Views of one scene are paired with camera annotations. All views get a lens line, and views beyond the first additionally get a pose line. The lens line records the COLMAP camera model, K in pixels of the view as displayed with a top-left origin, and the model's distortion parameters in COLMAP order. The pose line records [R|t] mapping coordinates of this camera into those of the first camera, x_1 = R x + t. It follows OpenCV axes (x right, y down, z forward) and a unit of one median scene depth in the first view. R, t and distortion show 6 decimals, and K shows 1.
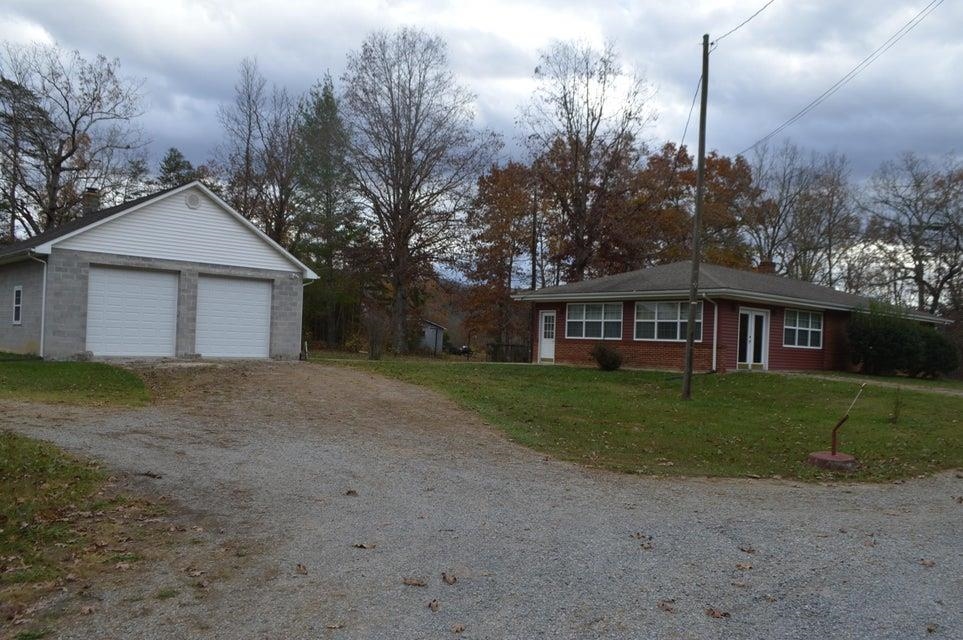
lens RADIAL K [[772.1, 0, 478.5], [0, 772.1, 337.6], [0, 0, 1]] dist [-0.003157, 0.011964]
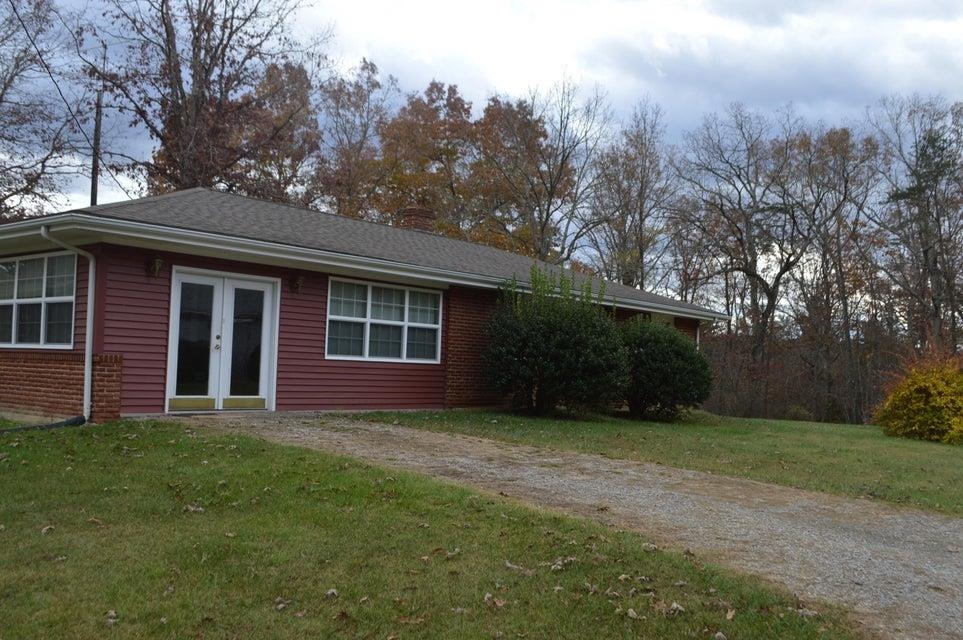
lens RADIAL K [[980.3, 0, 481.5], [0, 980.3, 320.0], [0, 0, 1]] dist [0.000652, -0.000558]
pose [[0.978589, -0.000722, 0.205822, 0.348965], [0.008935, 0.999200, -0.038978, 0.011378], [-0.205629, 0.039982, 0.977813, 0.385812]]
